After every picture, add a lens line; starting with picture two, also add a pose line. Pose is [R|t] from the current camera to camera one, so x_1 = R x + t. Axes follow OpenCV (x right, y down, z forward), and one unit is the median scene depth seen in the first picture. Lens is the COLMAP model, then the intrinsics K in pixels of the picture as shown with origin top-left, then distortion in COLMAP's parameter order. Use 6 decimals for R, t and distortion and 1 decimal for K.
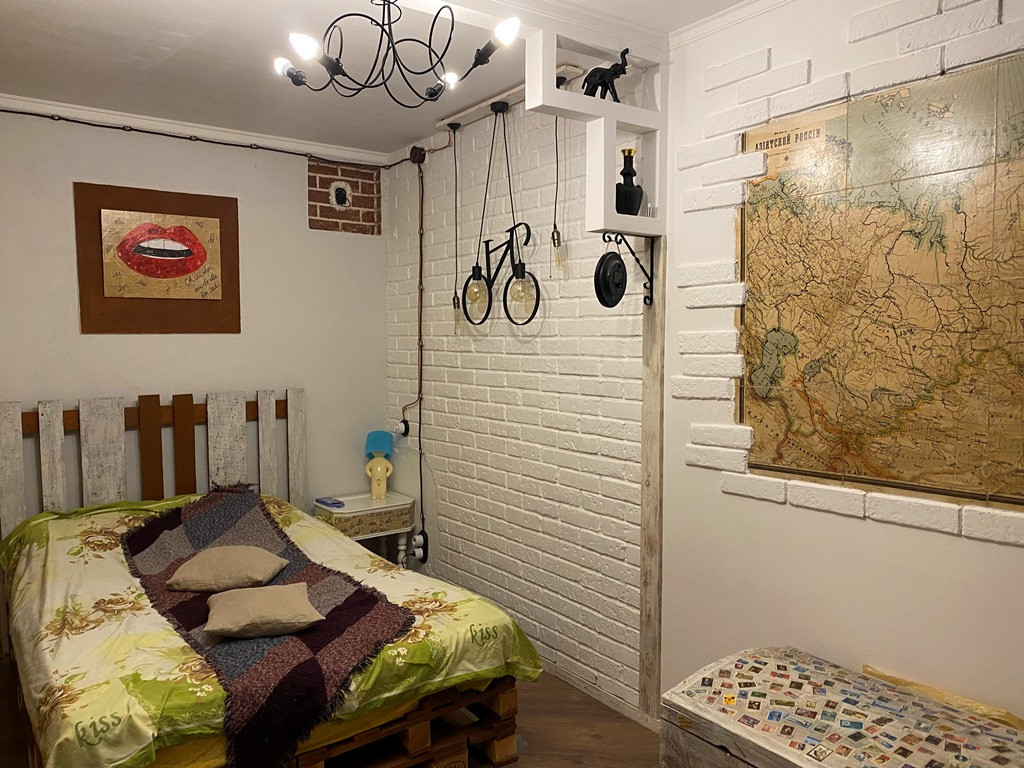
lens RADIAL K [[780.2, 0, 512.9], [0, 780.2, 387.0], [0, 0, 1]] dist [0.023414, -0.010774]
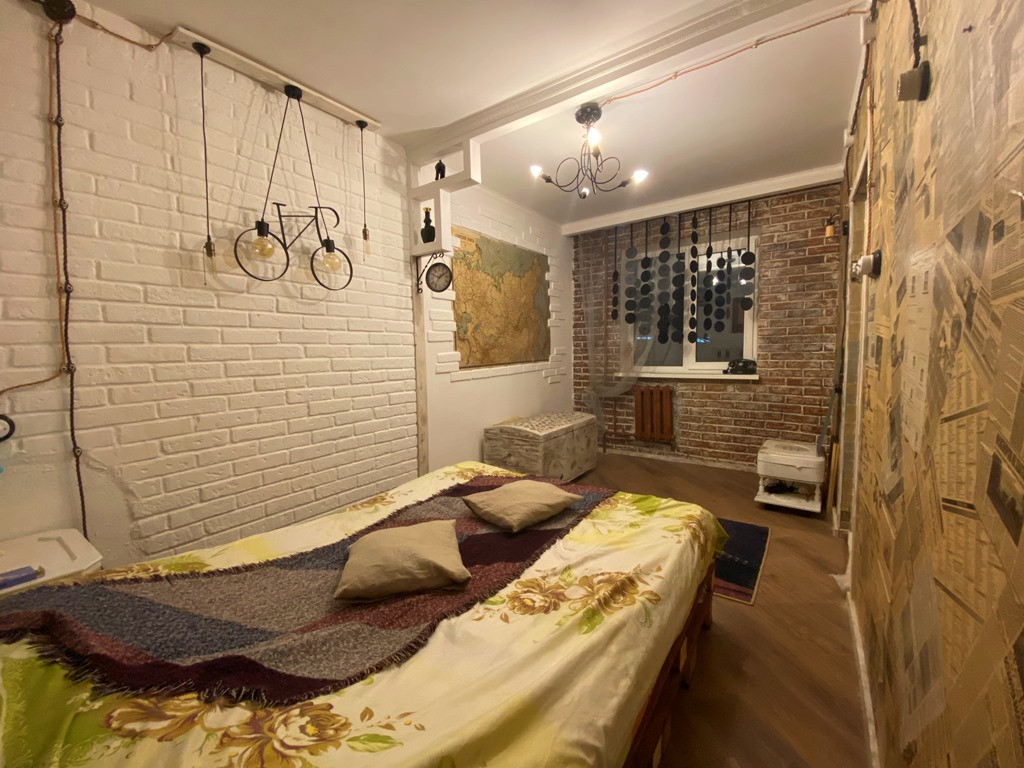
lens RADIAL K [[412.7, 0, 511.4], [0, 412.7, 385.1], [0, 0, 1]] dist [0.039906, -0.035055]
pose [[-0.323198, -0.070020, 0.943737, -0.968728], [0.080448, 0.991616, 0.101123, 0.036425], [-0.942906, 0.108605, -0.314855, 1.268685]]
